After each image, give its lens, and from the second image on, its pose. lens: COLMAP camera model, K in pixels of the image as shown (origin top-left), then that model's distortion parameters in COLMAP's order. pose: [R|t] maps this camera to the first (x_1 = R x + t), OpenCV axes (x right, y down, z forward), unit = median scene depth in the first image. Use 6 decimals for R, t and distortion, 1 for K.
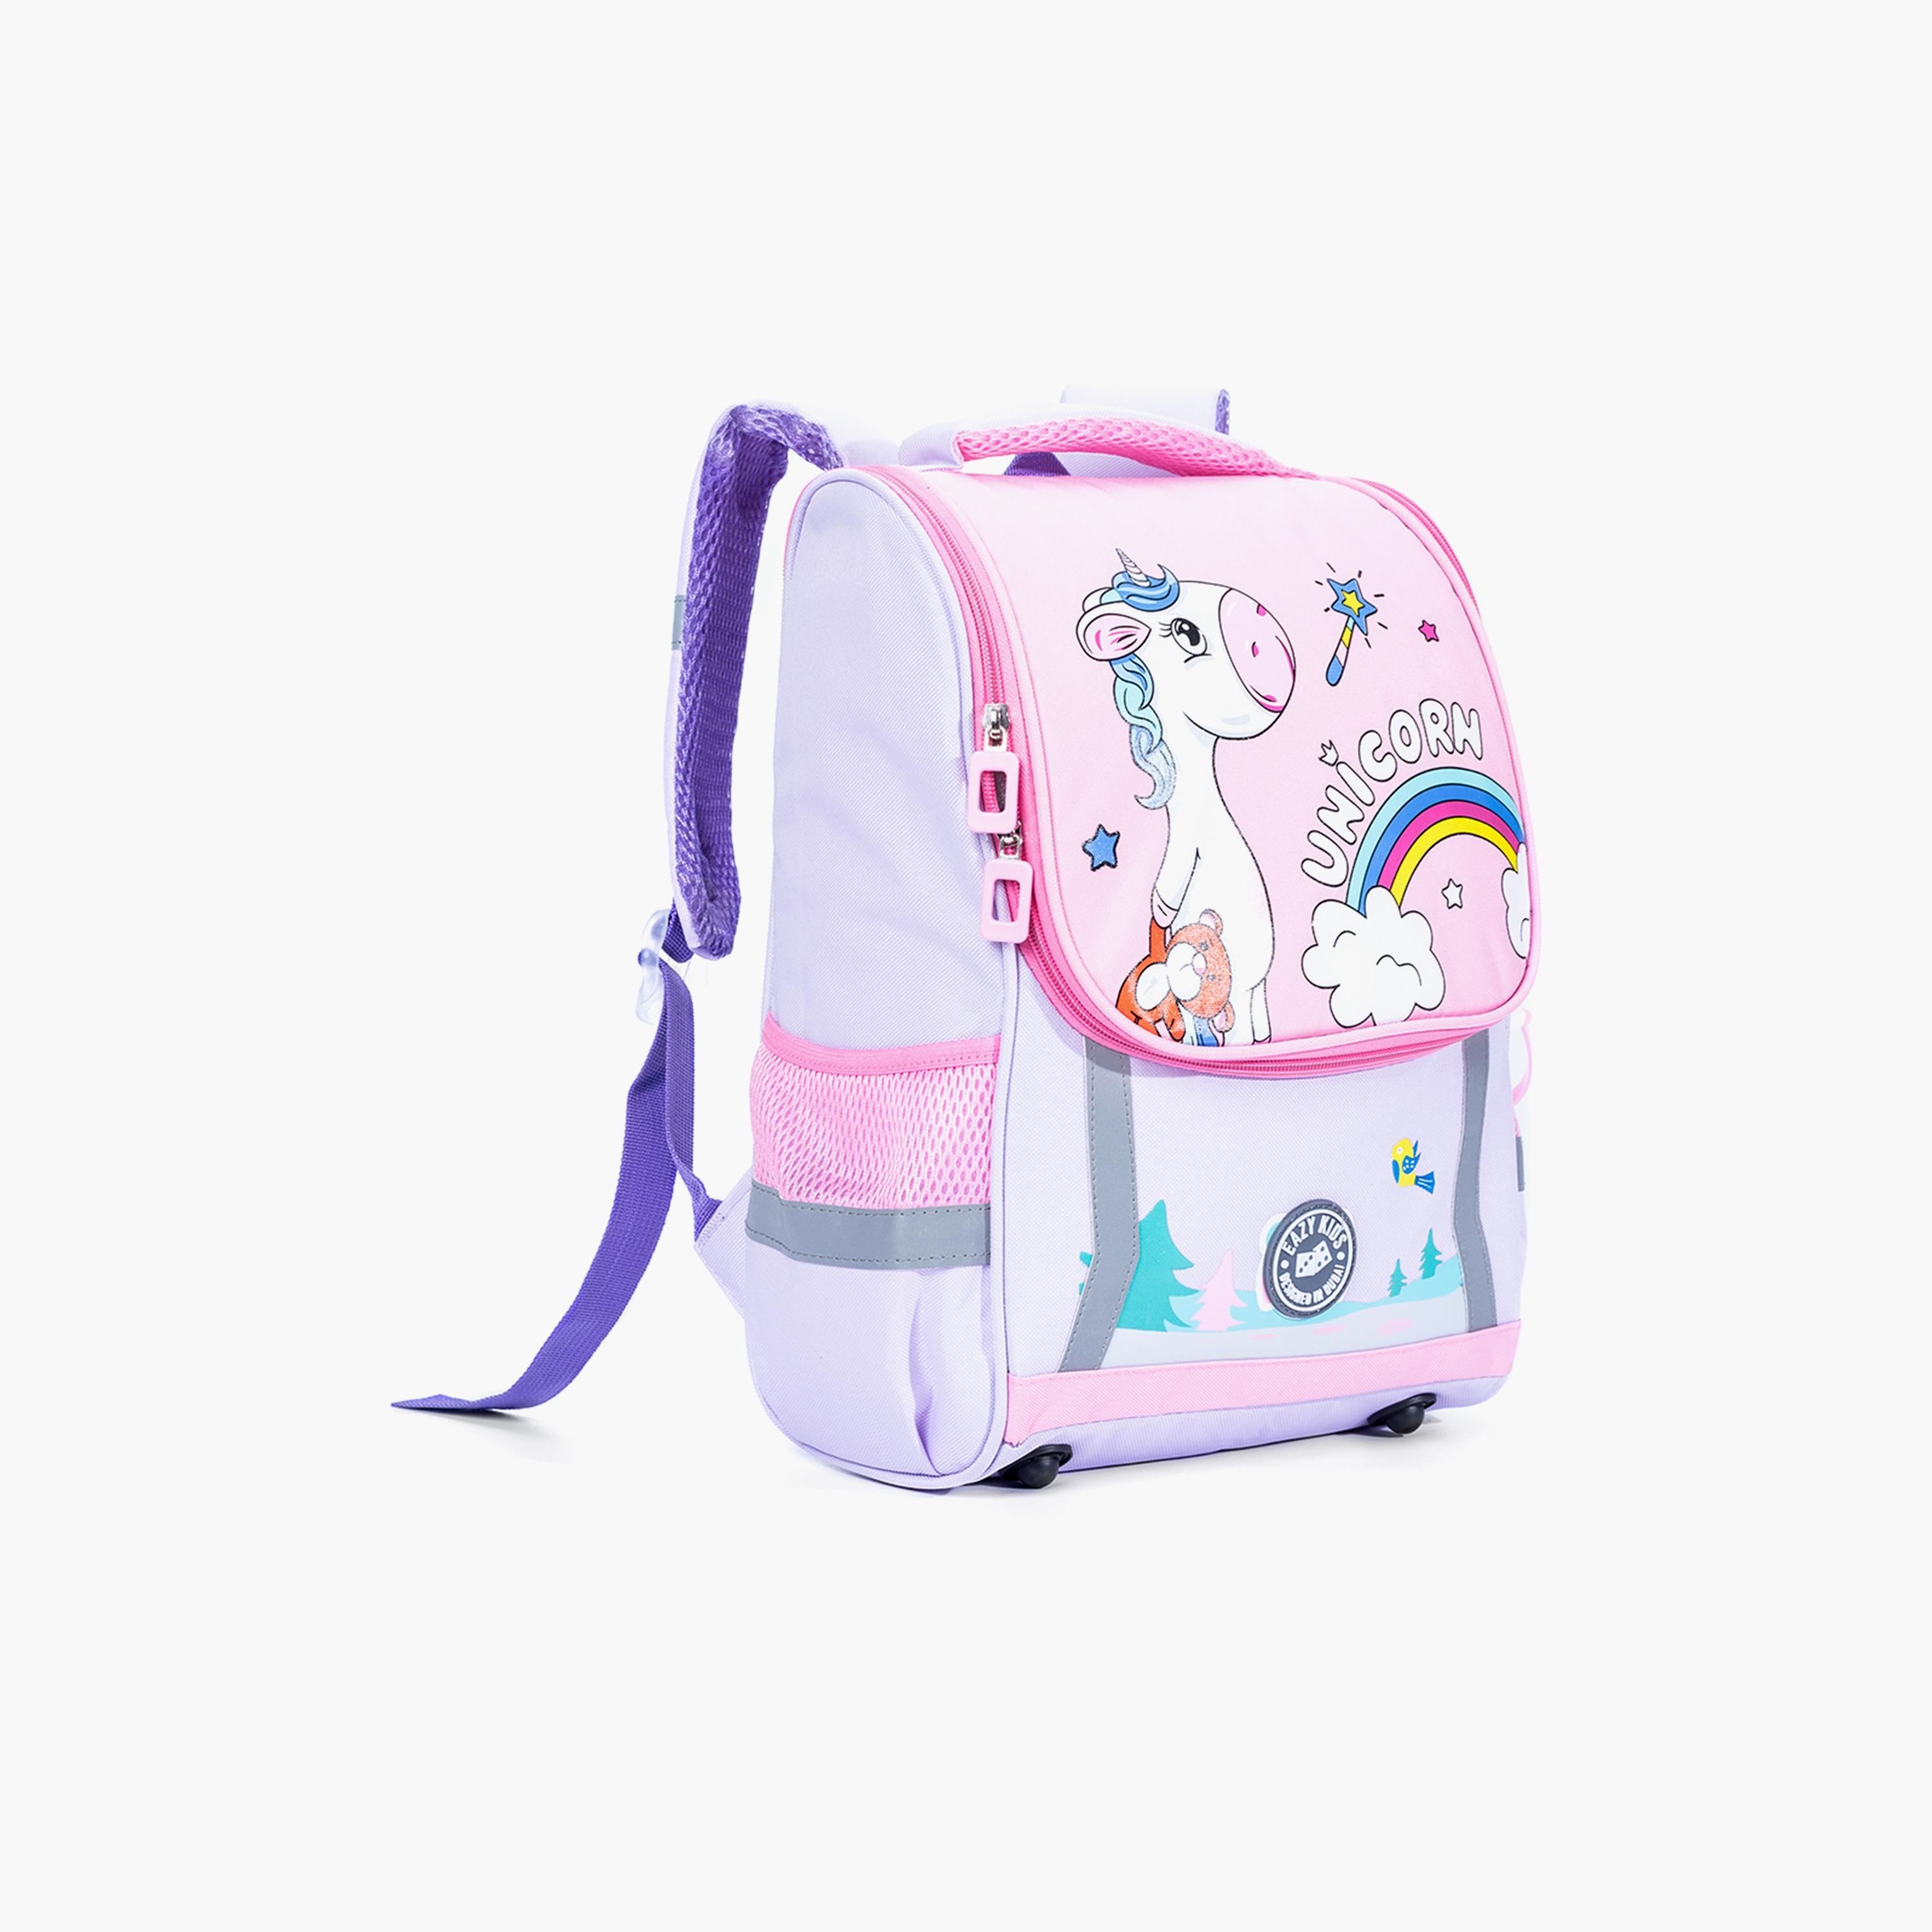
lens RADIAL K [[5278.6, 0, 966.0], [0, 5278.6, 966.0], [0, 0, 1]] dist [-0.031343, 0.072666]
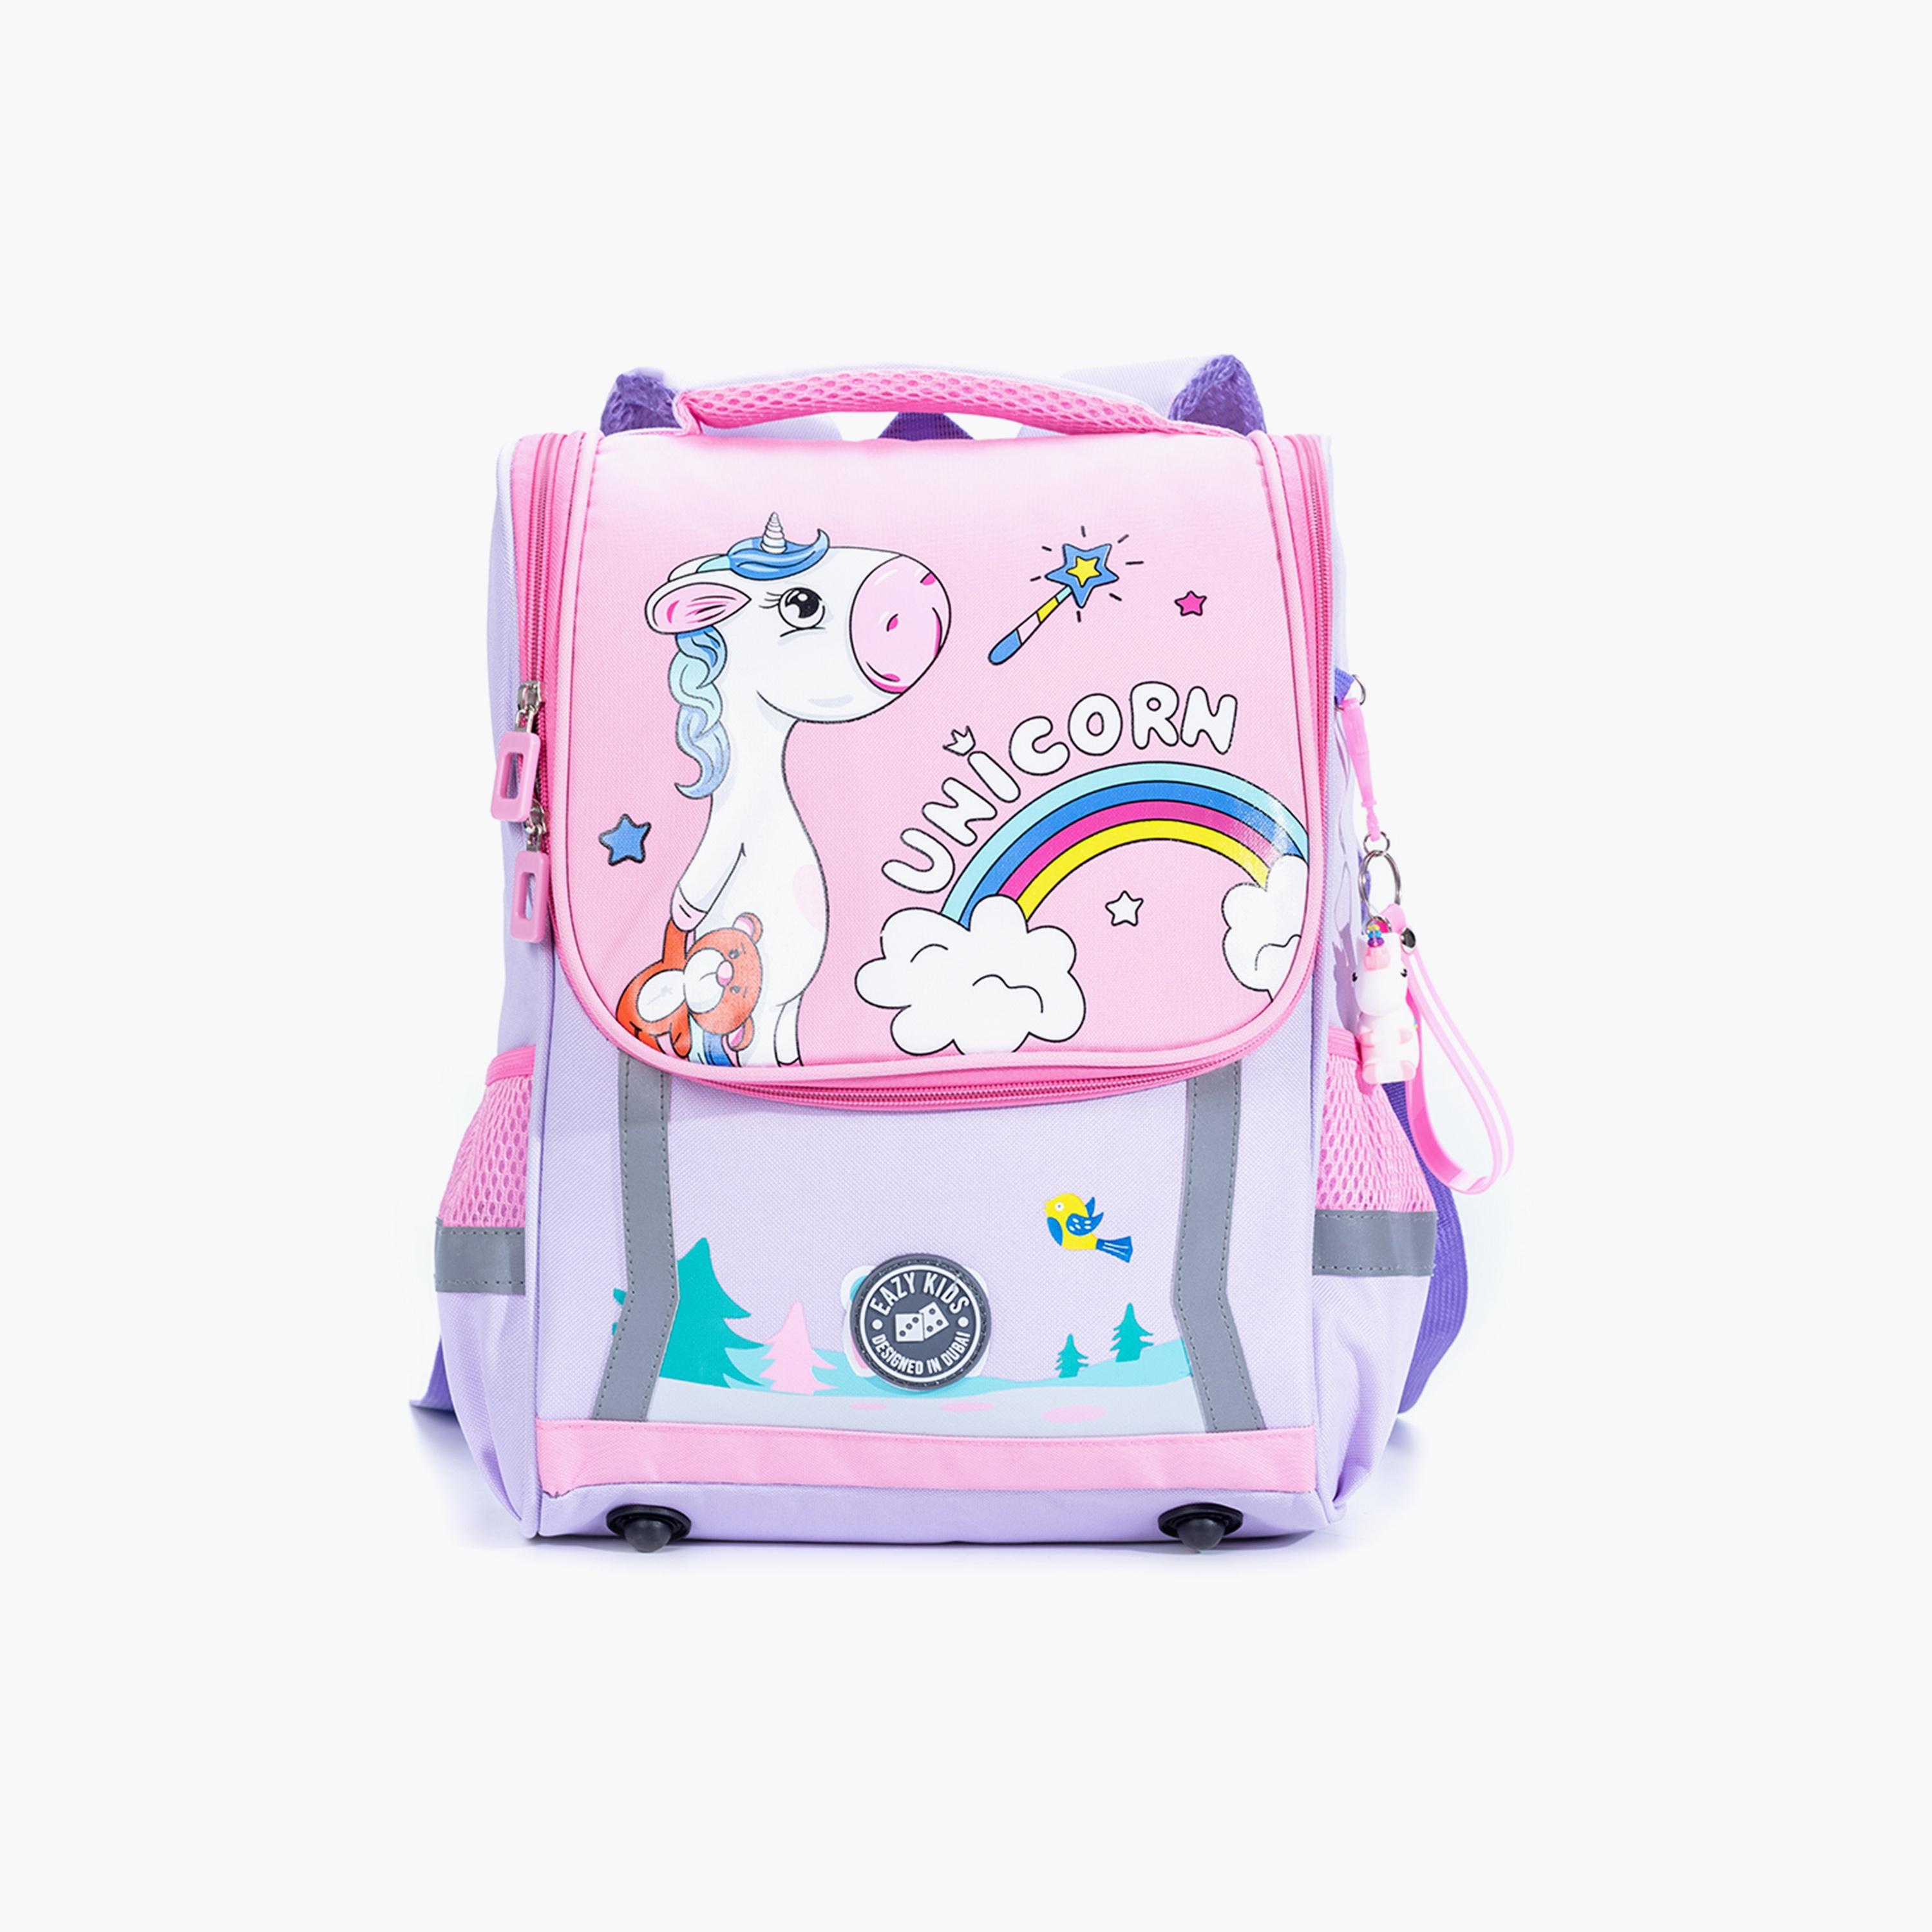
lens RADIAL K [[5278.6, 0, 966.0], [0, 5278.6, 966.0], [0, 0, 1]] dist [-0.031343, 0.072666]
pose [[0.760950, 0.026525, -0.648268, 0.635645], [-0.045560, 0.998882, -0.012609, 0.007584], [0.647209, 0.039130, 0.761308, 0.342102]]
